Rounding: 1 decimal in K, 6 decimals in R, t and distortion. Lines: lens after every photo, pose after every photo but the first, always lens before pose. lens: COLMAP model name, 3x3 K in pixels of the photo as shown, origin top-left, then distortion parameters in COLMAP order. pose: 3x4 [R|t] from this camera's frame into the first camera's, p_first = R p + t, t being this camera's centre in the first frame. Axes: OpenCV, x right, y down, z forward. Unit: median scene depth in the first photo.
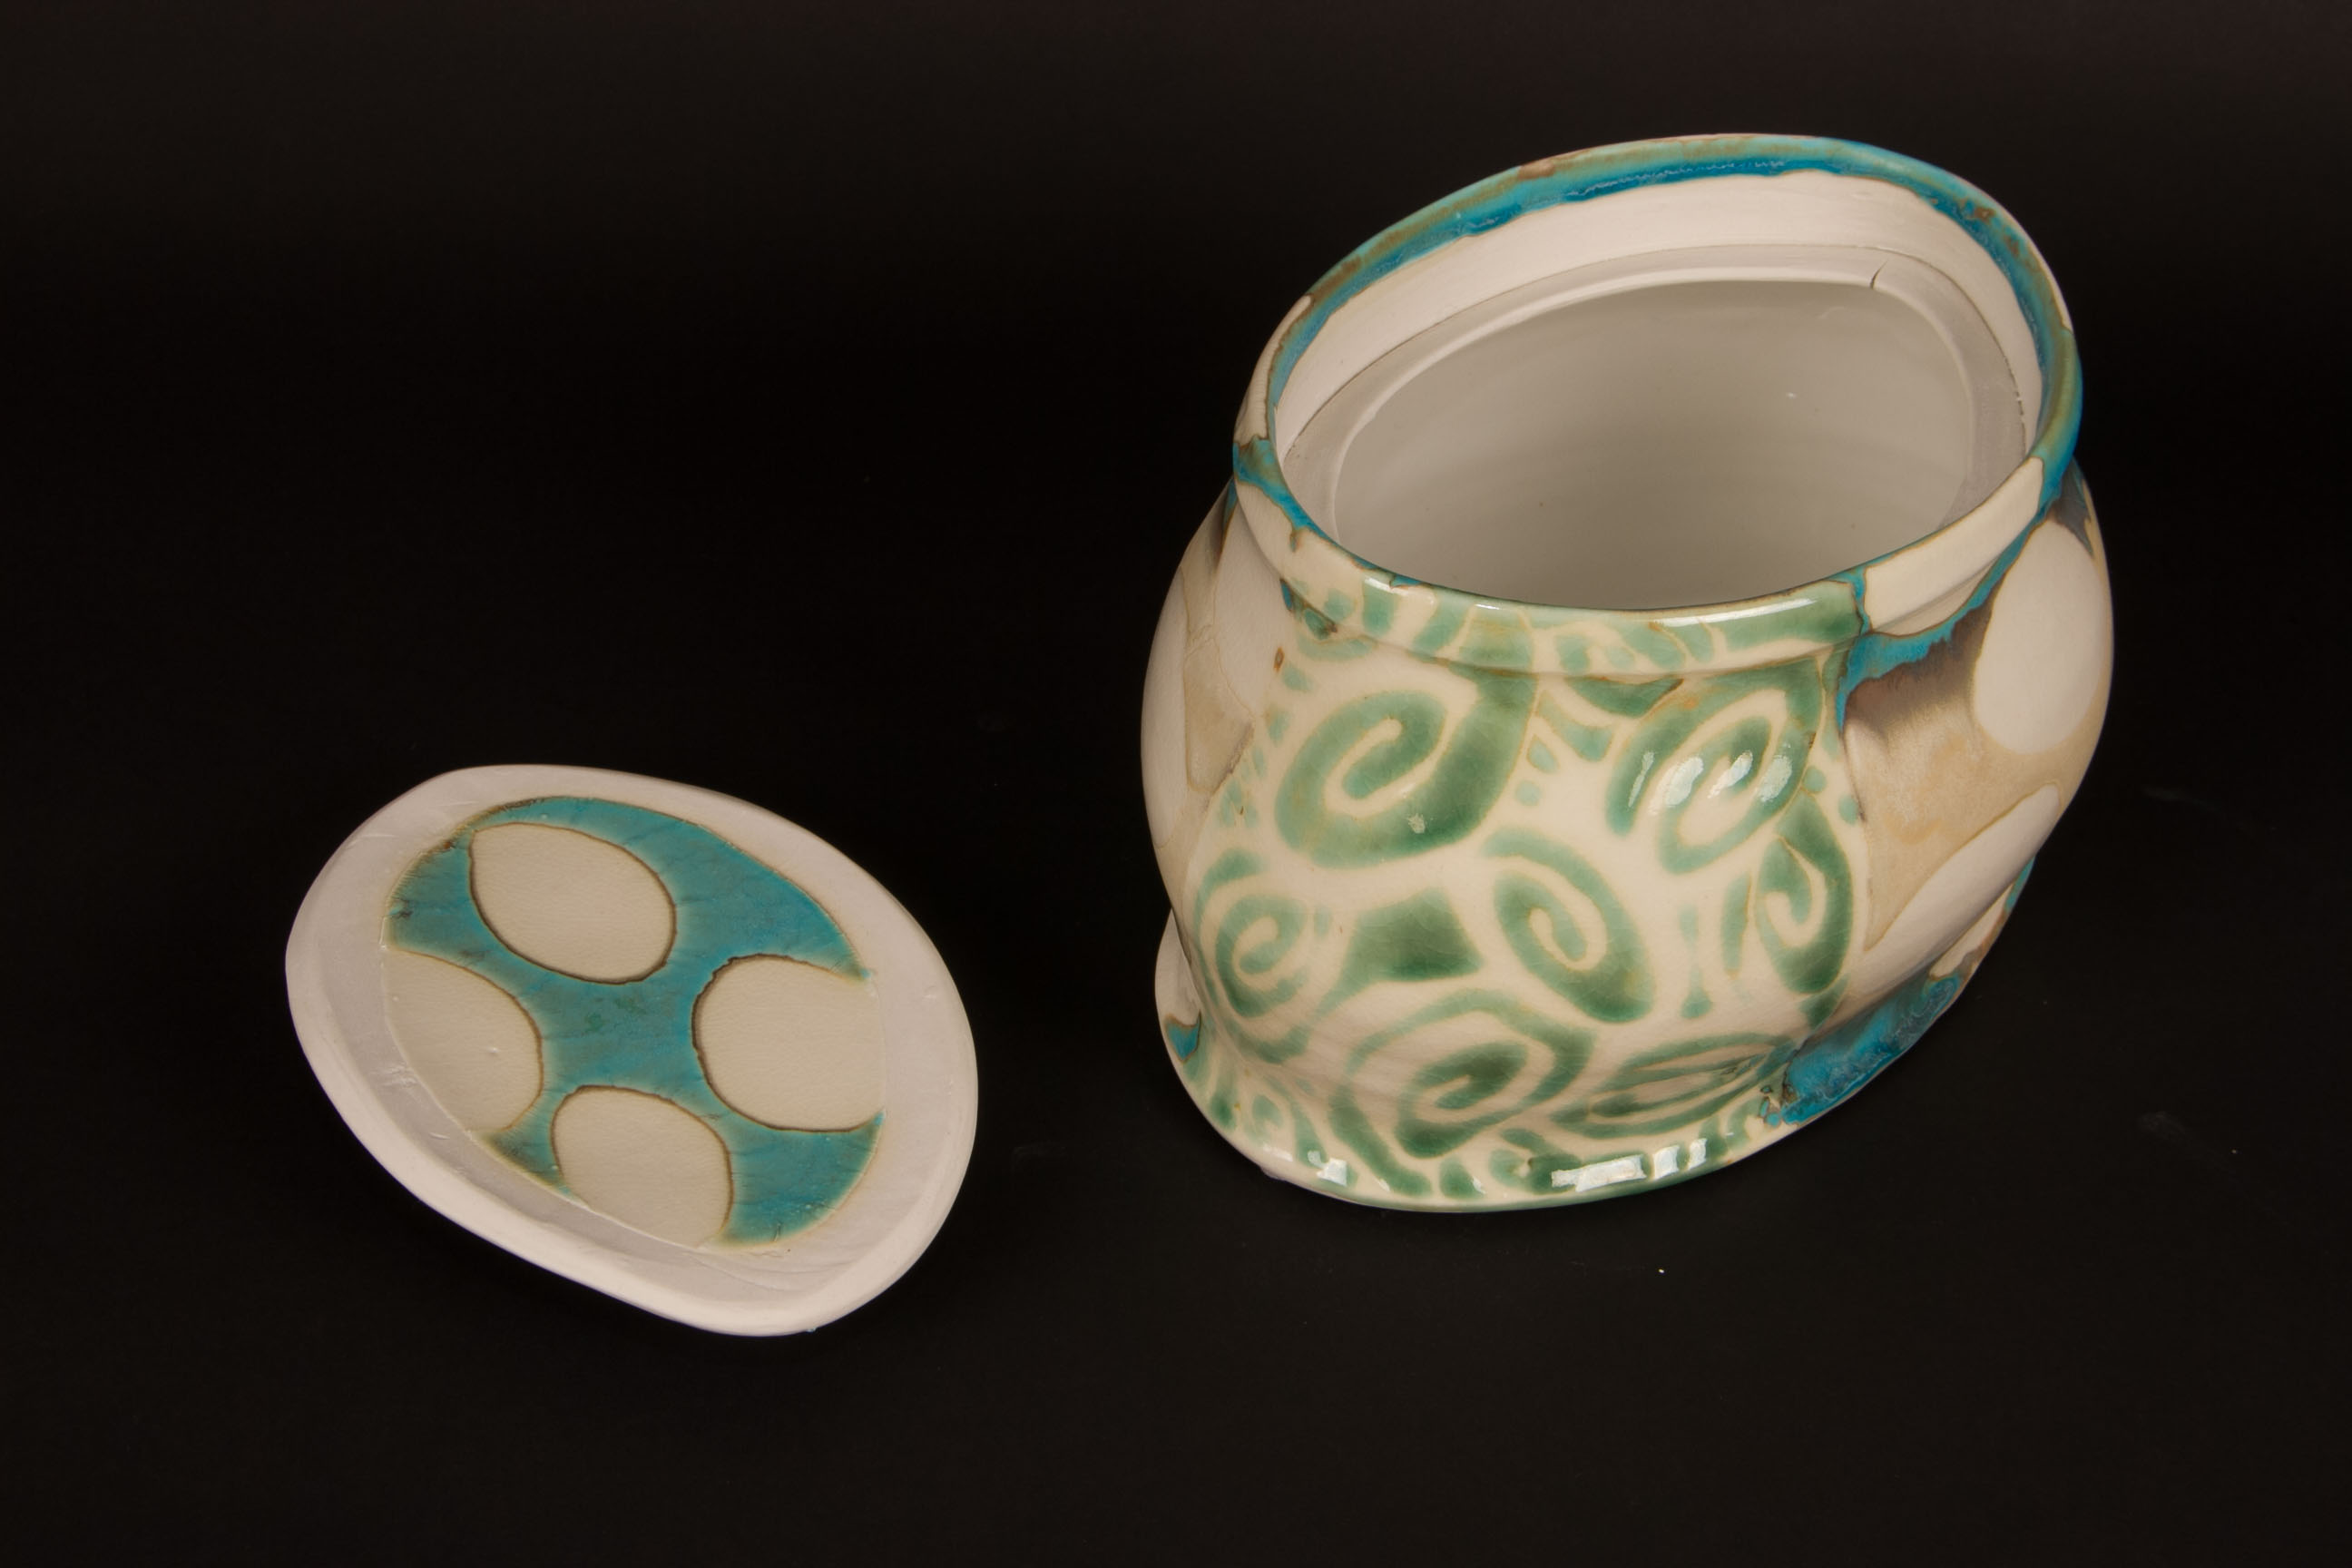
lens RADIAL K [[3827.5, 0, 1170.5], [0, 3827.5, 817.1], [0, 0, 1]] dist [-0.069155, 0.000000]
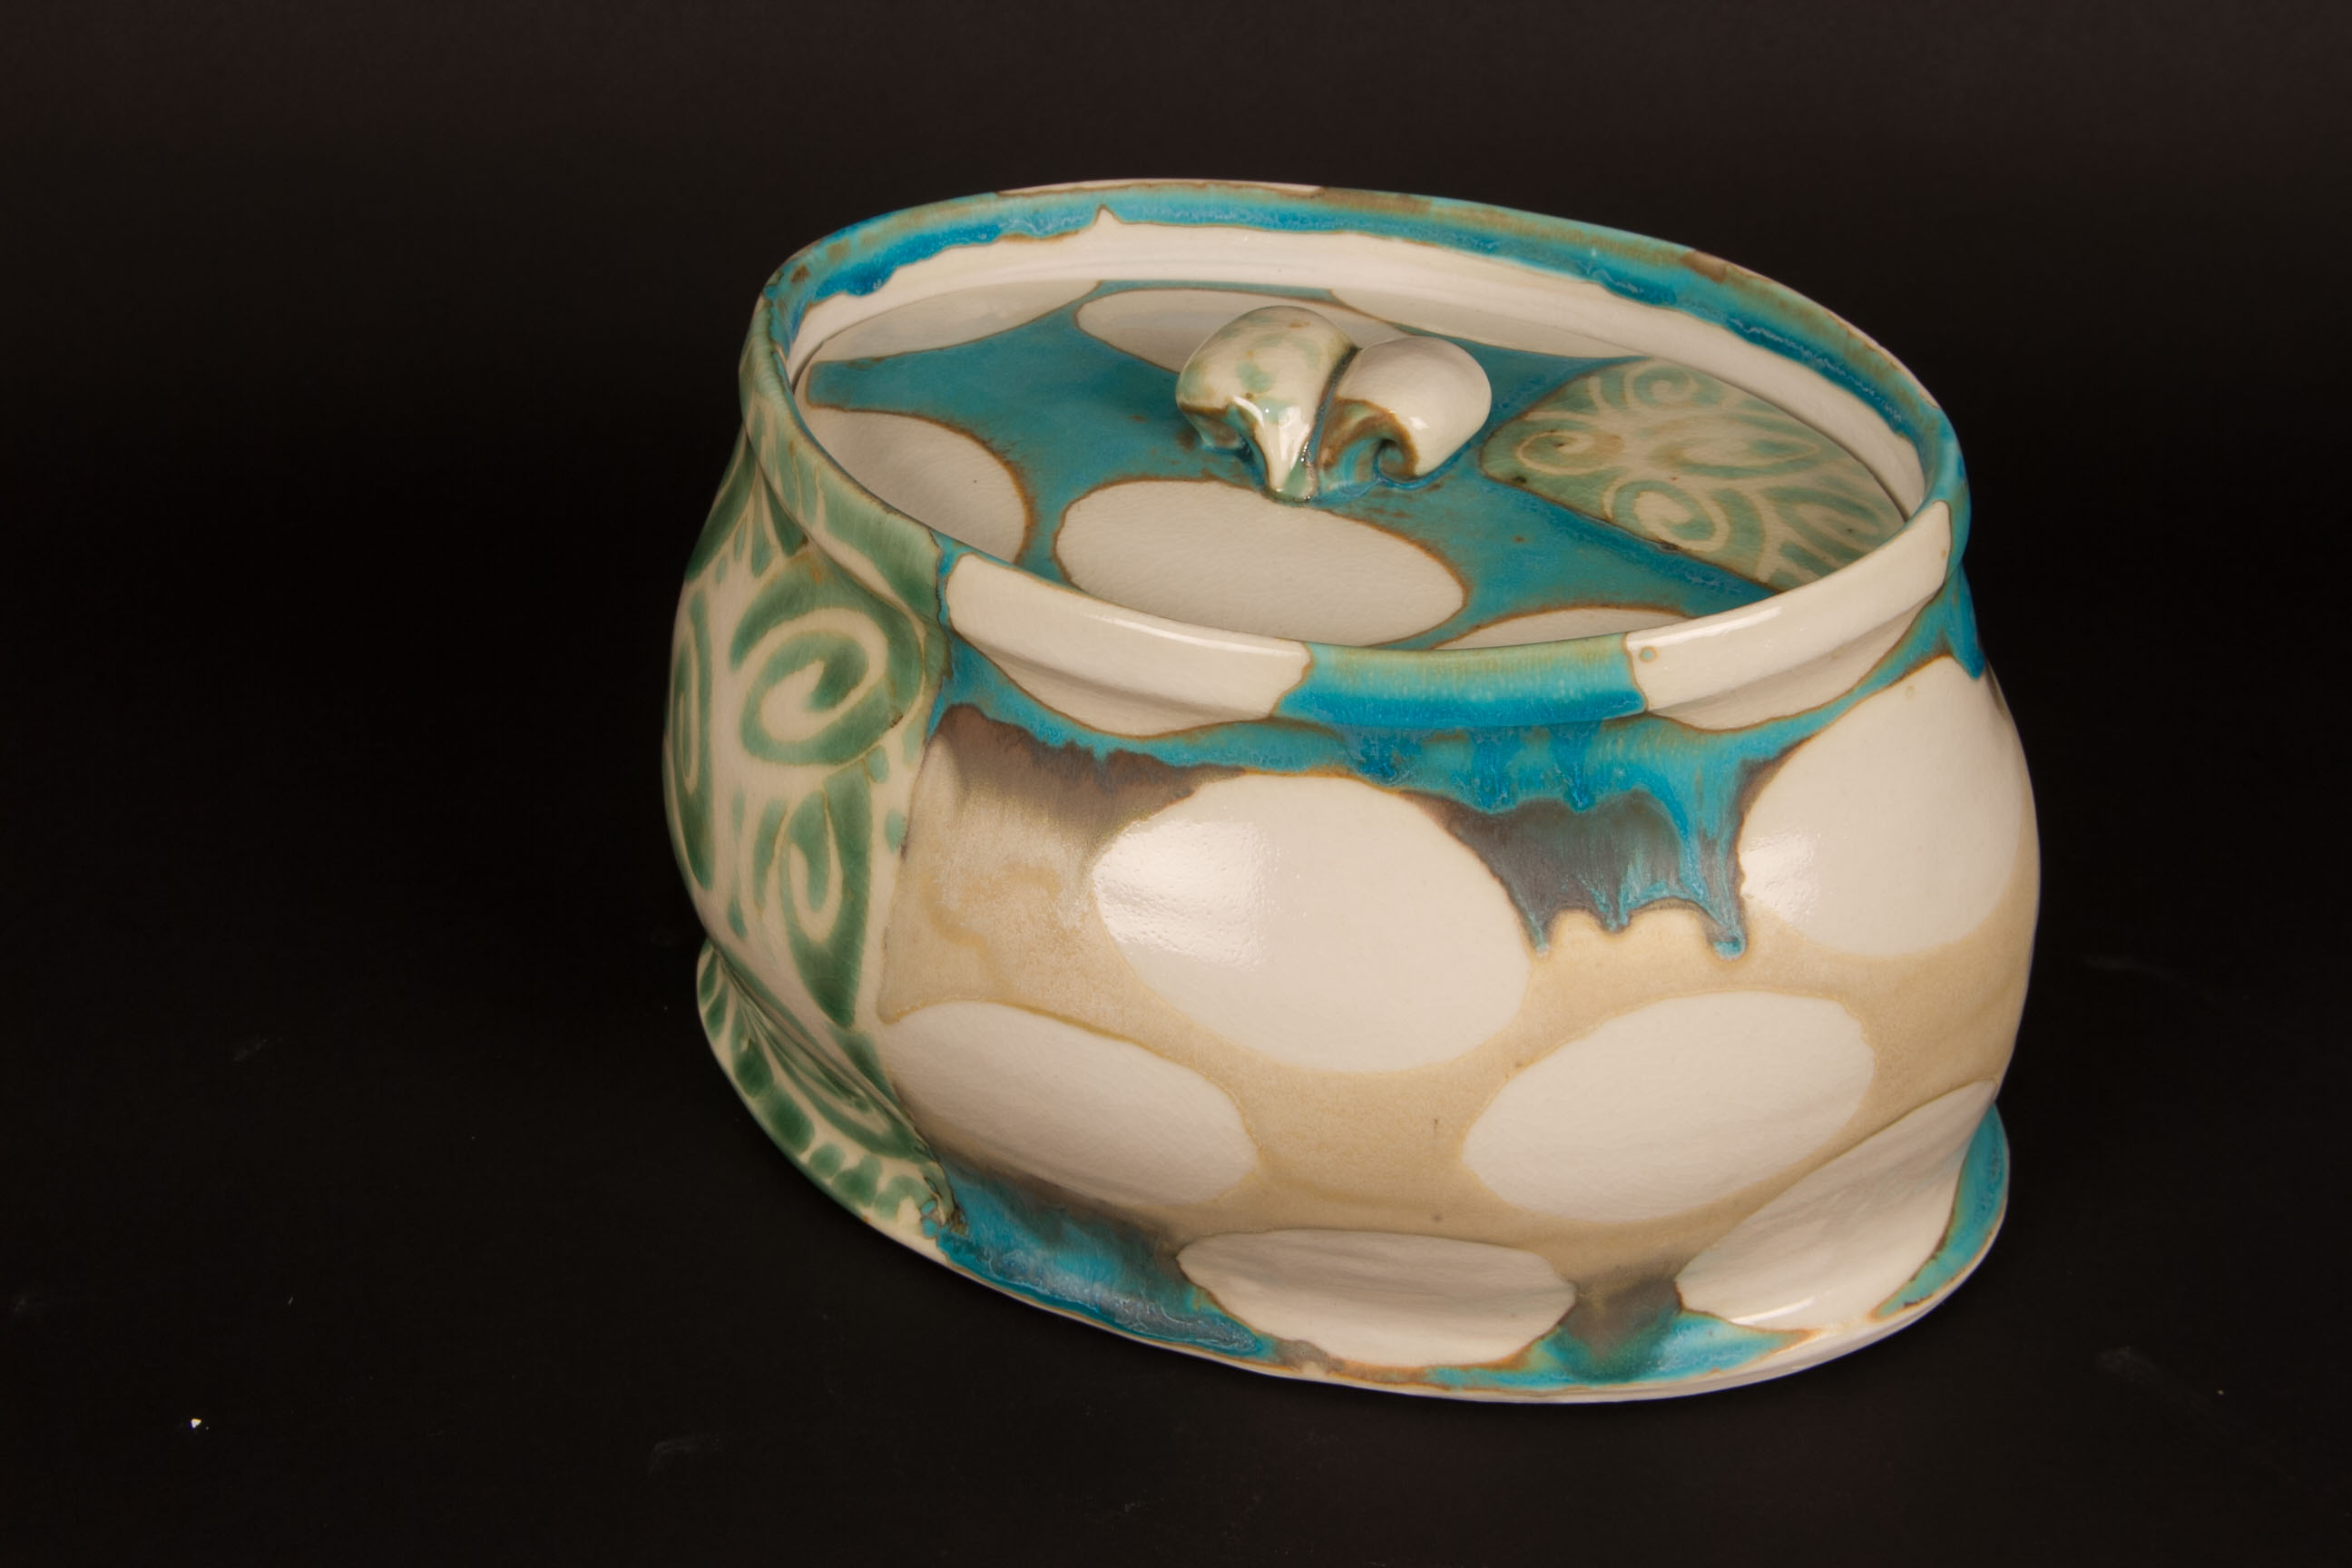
lens RADIAL K [[3827.5, 0, 1175.0], [0, 3827.5, 789.1], [0, 0, 1]] dist [-0.069155, 0.000000]
pose [[0.298860, 0.517573, -0.801749, 0.801025], [-0.597071, 0.756804, 0.265994, -0.247379], [0.744438, 0.399206, 0.535207, 0.576095]]
